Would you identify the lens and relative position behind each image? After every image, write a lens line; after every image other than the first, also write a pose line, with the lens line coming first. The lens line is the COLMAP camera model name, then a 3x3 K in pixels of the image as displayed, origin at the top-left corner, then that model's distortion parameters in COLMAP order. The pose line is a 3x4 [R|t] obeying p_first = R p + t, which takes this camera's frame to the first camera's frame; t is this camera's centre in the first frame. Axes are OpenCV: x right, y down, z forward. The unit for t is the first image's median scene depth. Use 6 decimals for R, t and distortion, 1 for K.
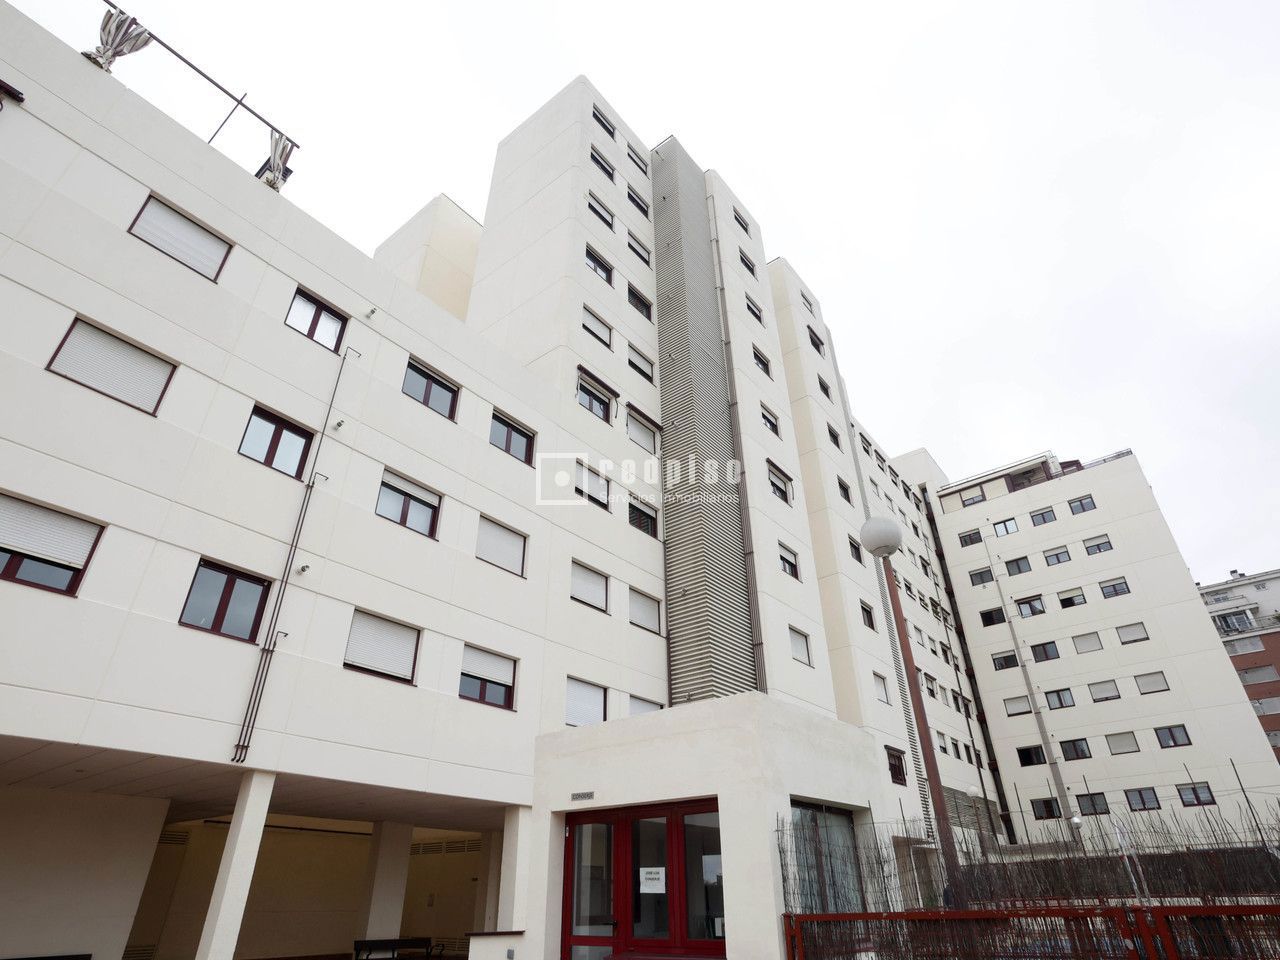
lens RADIAL K [[688.0, 0, 640.0], [0, 688.0, 480.0], [0, 0, 1]] dist [-0.036670, -0.000557]
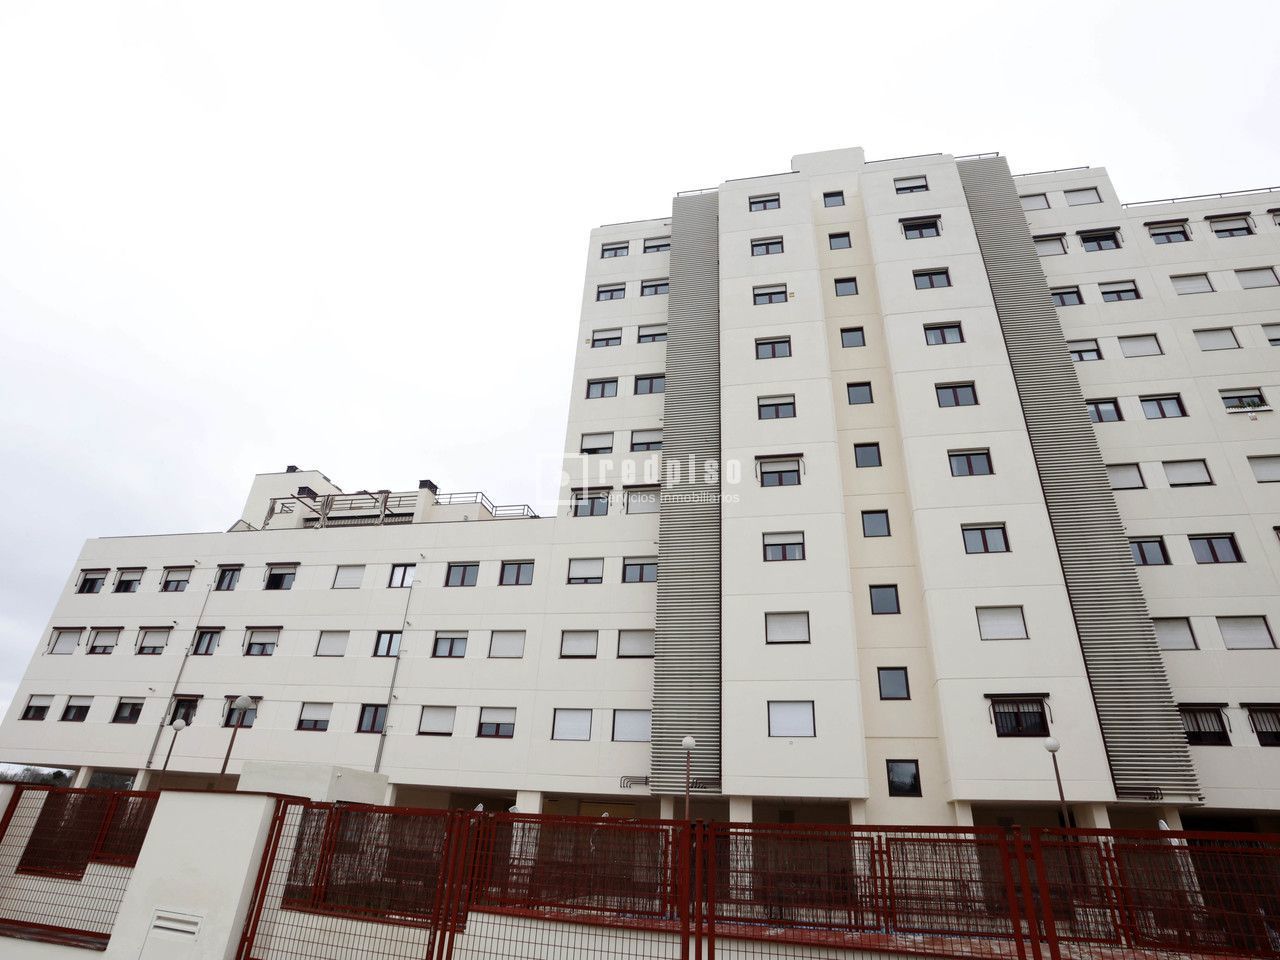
lens RADIAL K [[688.0, 0, 640.0], [0, 688.0, 480.0], [0, 0, 1]] dist [-0.036670, -0.000557]
pose [[0.444178, -0.382856, -0.810017, 1.651605], [0.428526, 0.884762, -0.183200, 0.207632], [0.786811, -0.265740, 0.557055, 0.436375]]
